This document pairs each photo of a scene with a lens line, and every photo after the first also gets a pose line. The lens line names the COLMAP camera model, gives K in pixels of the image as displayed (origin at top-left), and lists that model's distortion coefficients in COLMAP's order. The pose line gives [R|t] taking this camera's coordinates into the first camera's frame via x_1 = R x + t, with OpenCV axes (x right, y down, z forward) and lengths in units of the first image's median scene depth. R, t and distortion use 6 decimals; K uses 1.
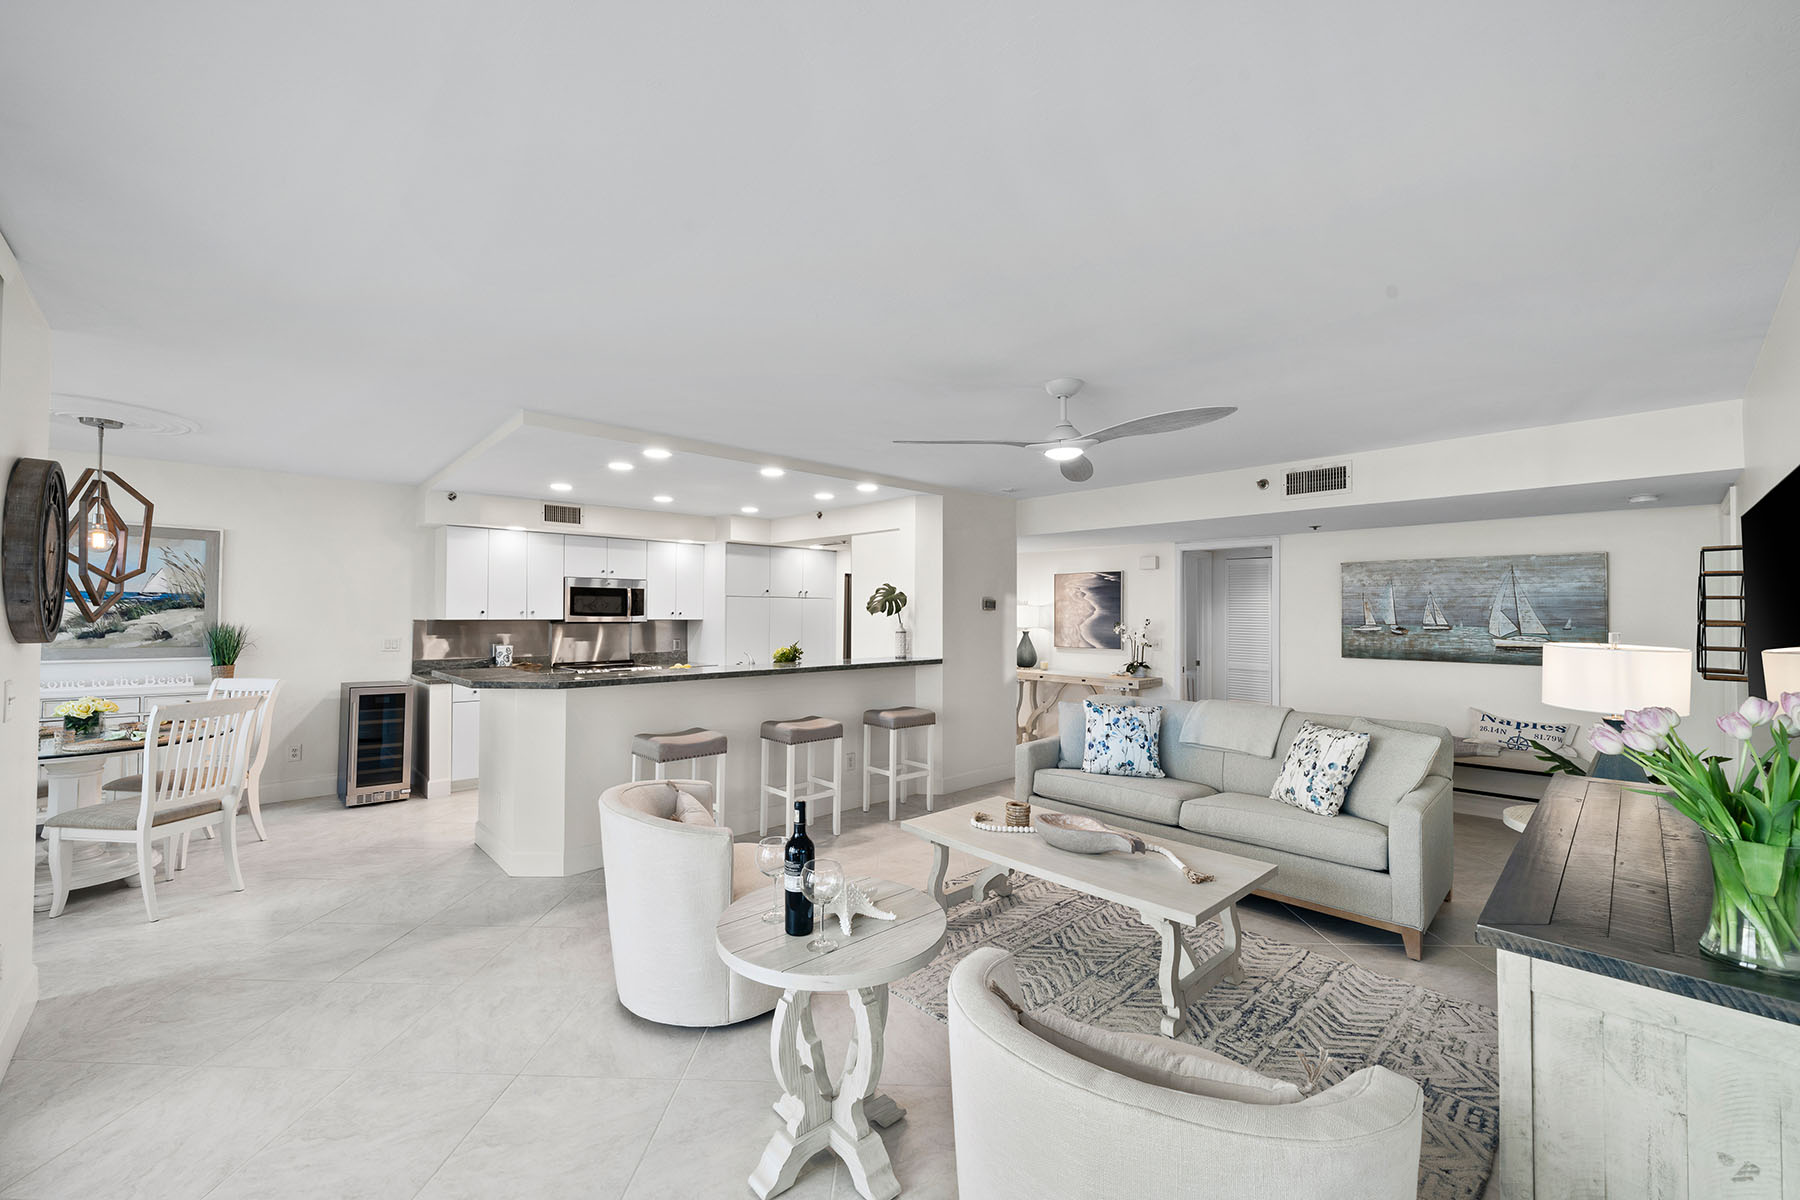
lens RADIAL K [[720.3, 0, 892.4], [0, 720.3, 604.7], [0, 0, 1]] dist [0.000152, 0.000709]
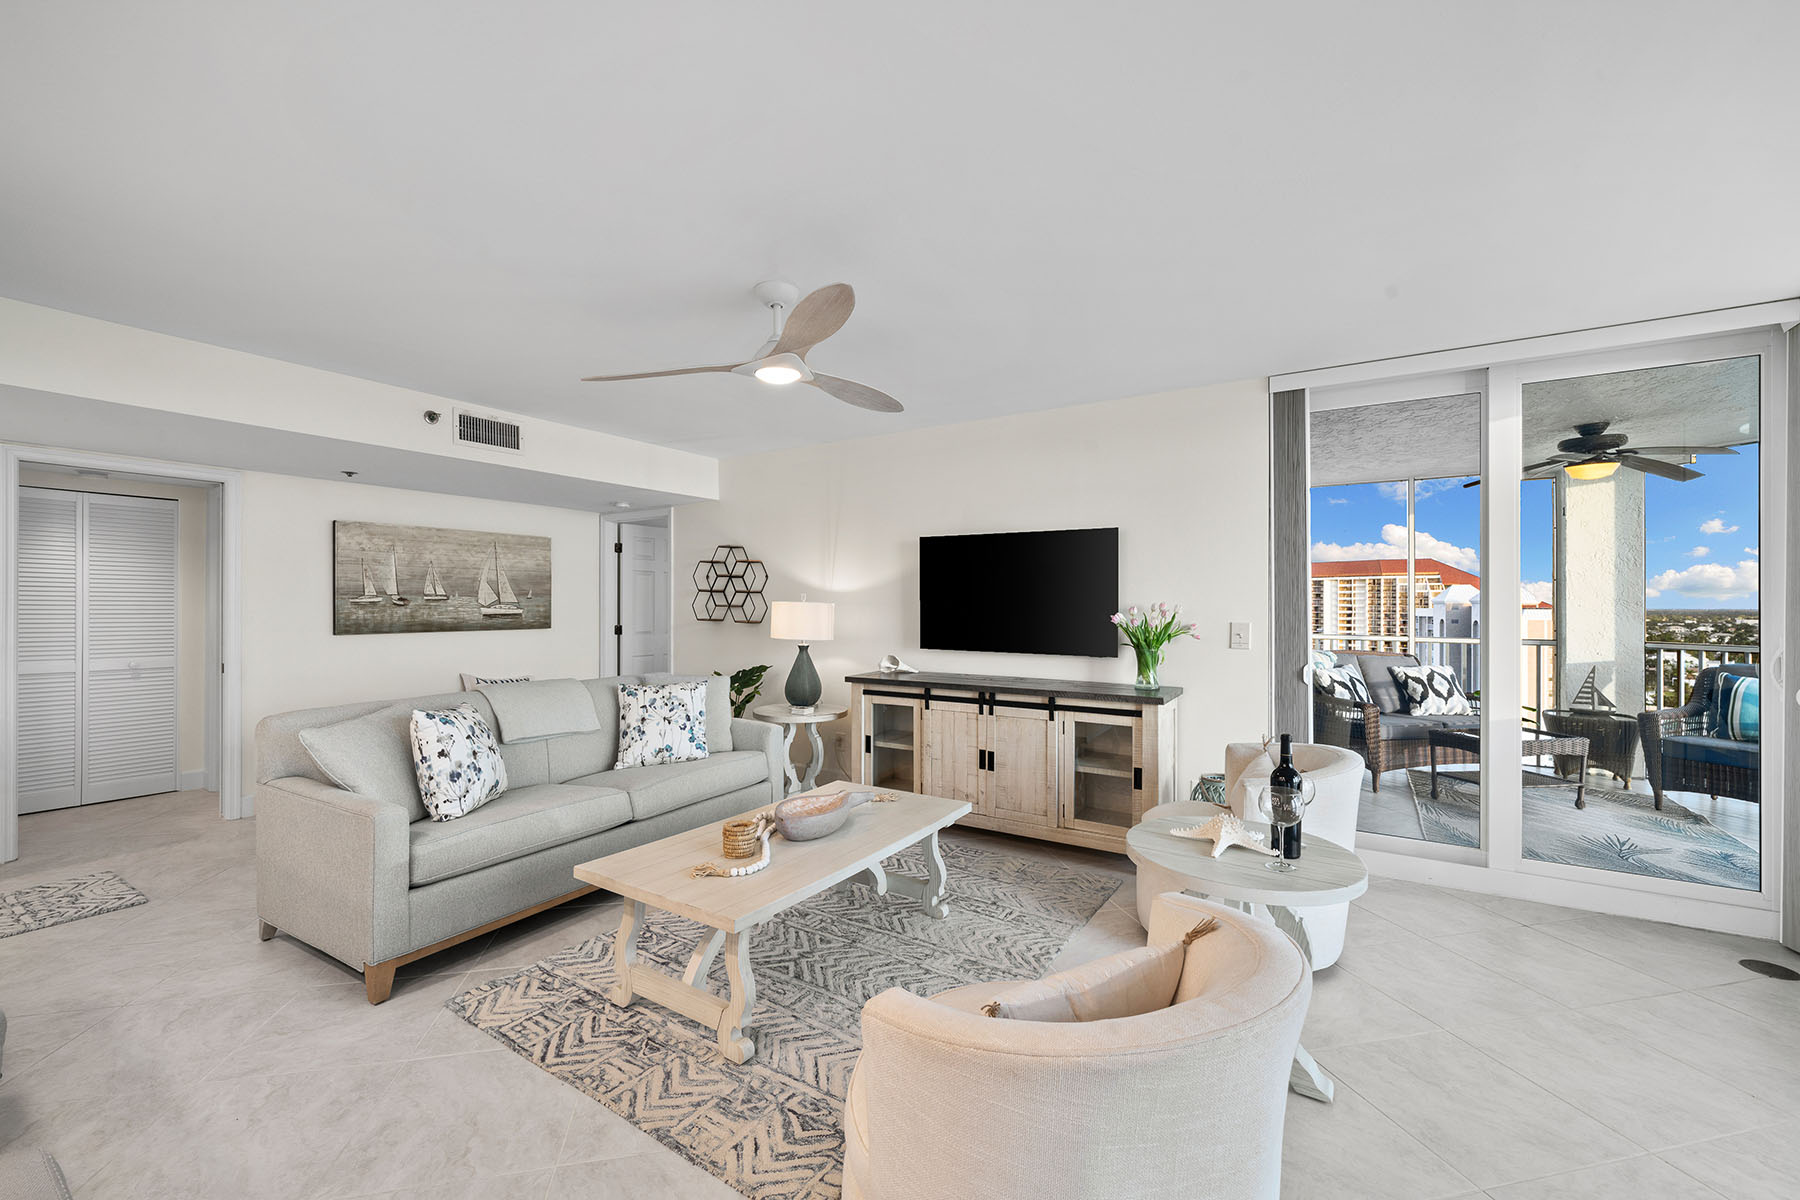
lens RADIAL K [[720.3, 0, 886.7], [0, 720.3, 603.0], [0, 0, 1]] dist [0.000152, 0.000709]
pose [[-0.235494, -0.003380, 0.971870, -0.357159], [-0.014972, 0.999888, -0.000150, 0.030382], [-0.971760, -0.014587, -0.235518, 0.638575]]
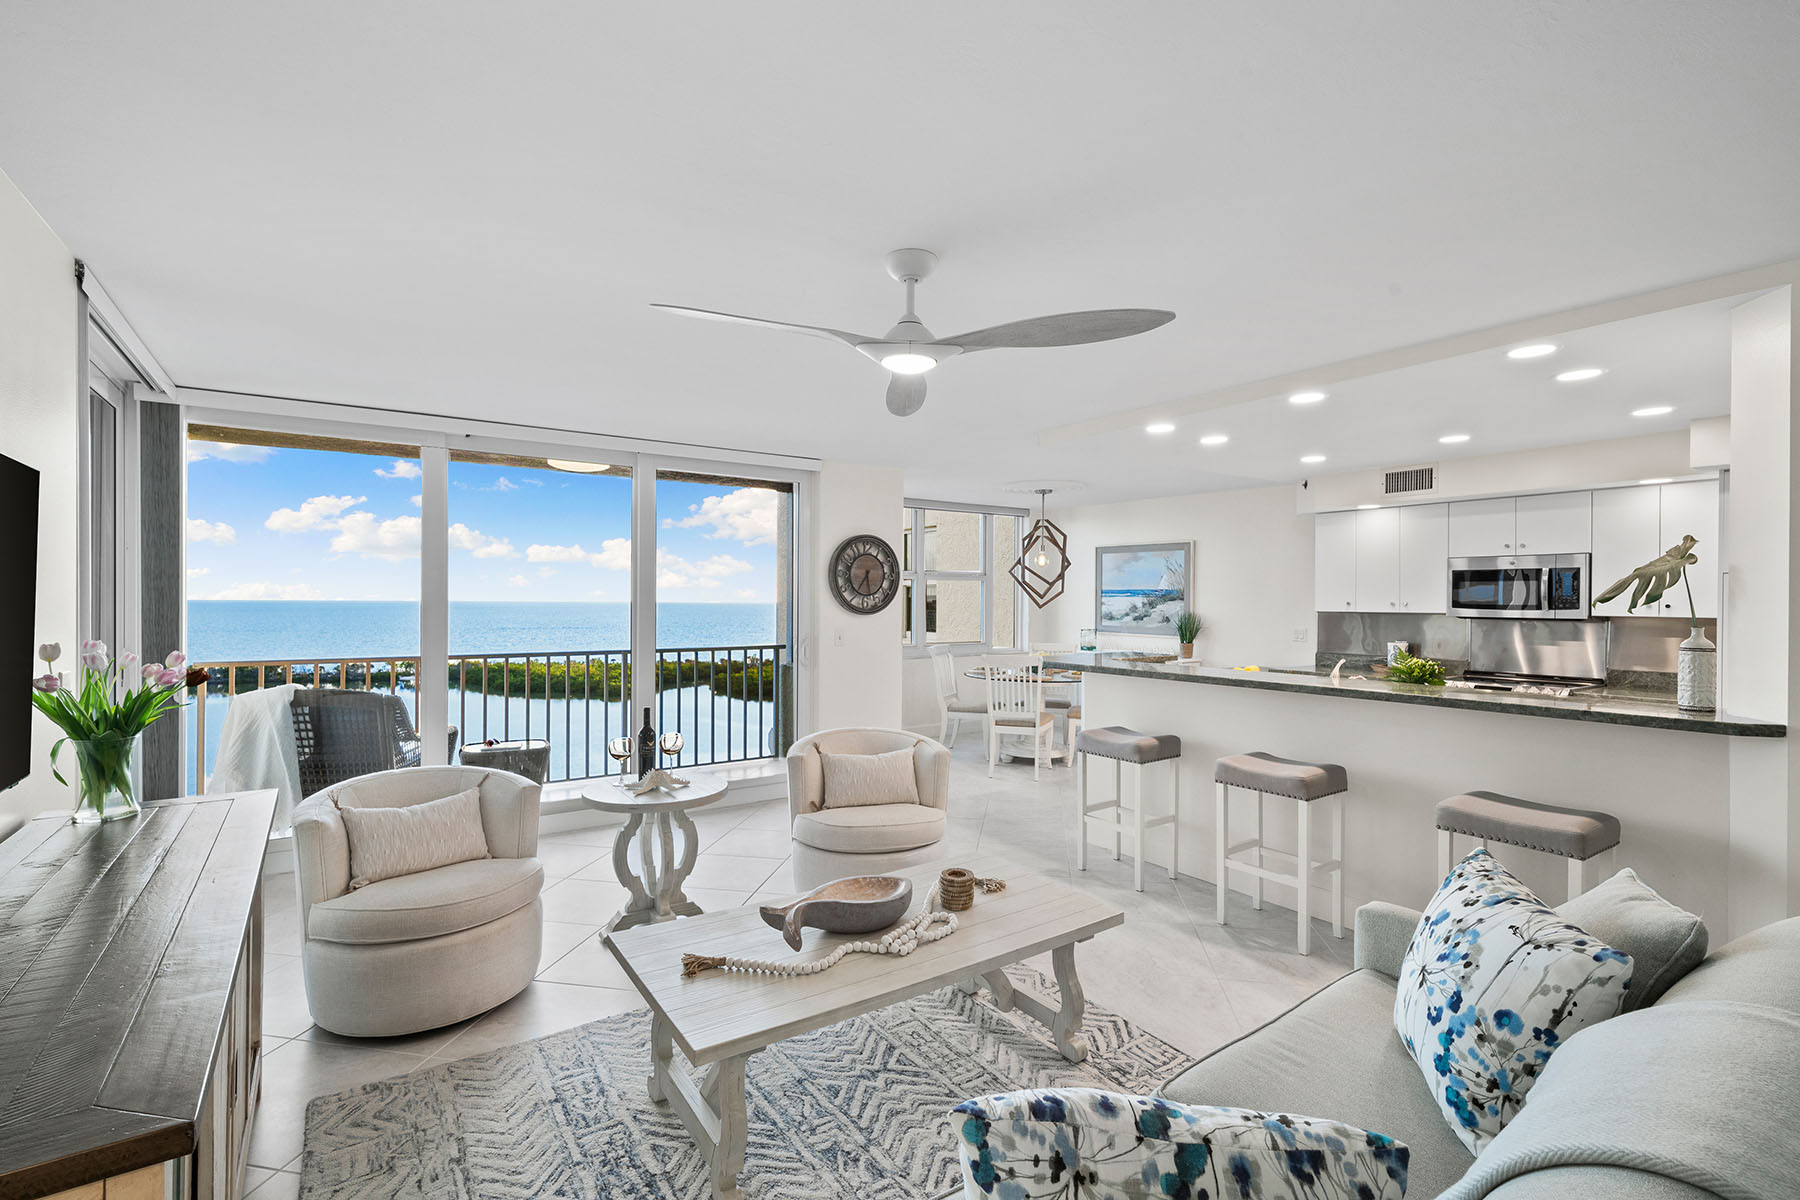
lens RADIAL K [[793.9, 0, 884.7], [0, 793.9, 599.9], [0, 0, 1]] dist [-0.003048, 0.002145]
pose [[-0.163447, -0.005408, -0.986537, 0.585933], [0.005645, 0.999963, -0.006417, 0.010043], [0.986536, -0.006618, -0.163410, 0.655850]]
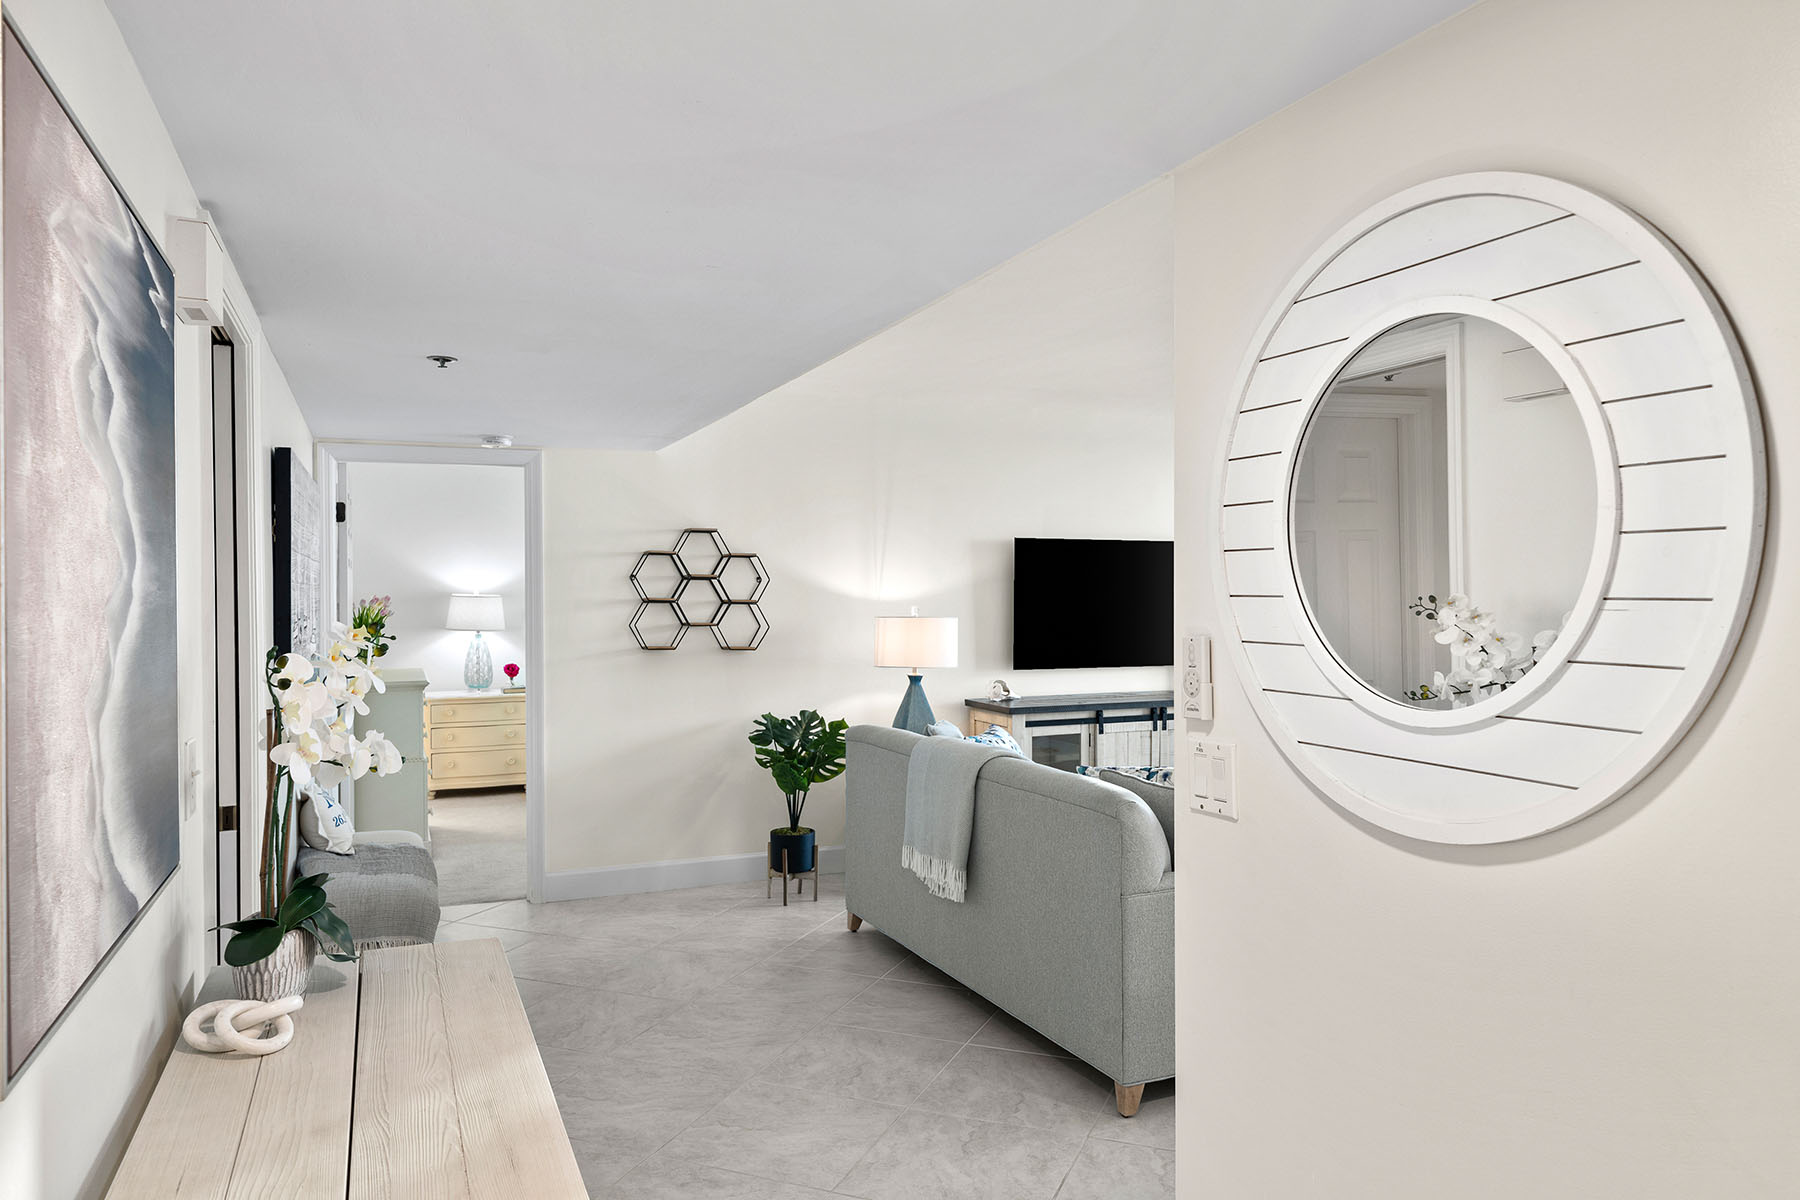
lens RADIAL K [[1216.1, 0, 887.9], [0, 1216.1, 593.0], [0, 0, 1]] dist [-0.002713, 0.000096]
pose [[-0.934675, -0.000592, 0.355503, 0.154249], [-0.004396, 0.999941, -0.009892, 0.019568], [-0.355476, -0.010809, -0.934623, 1.586220]]
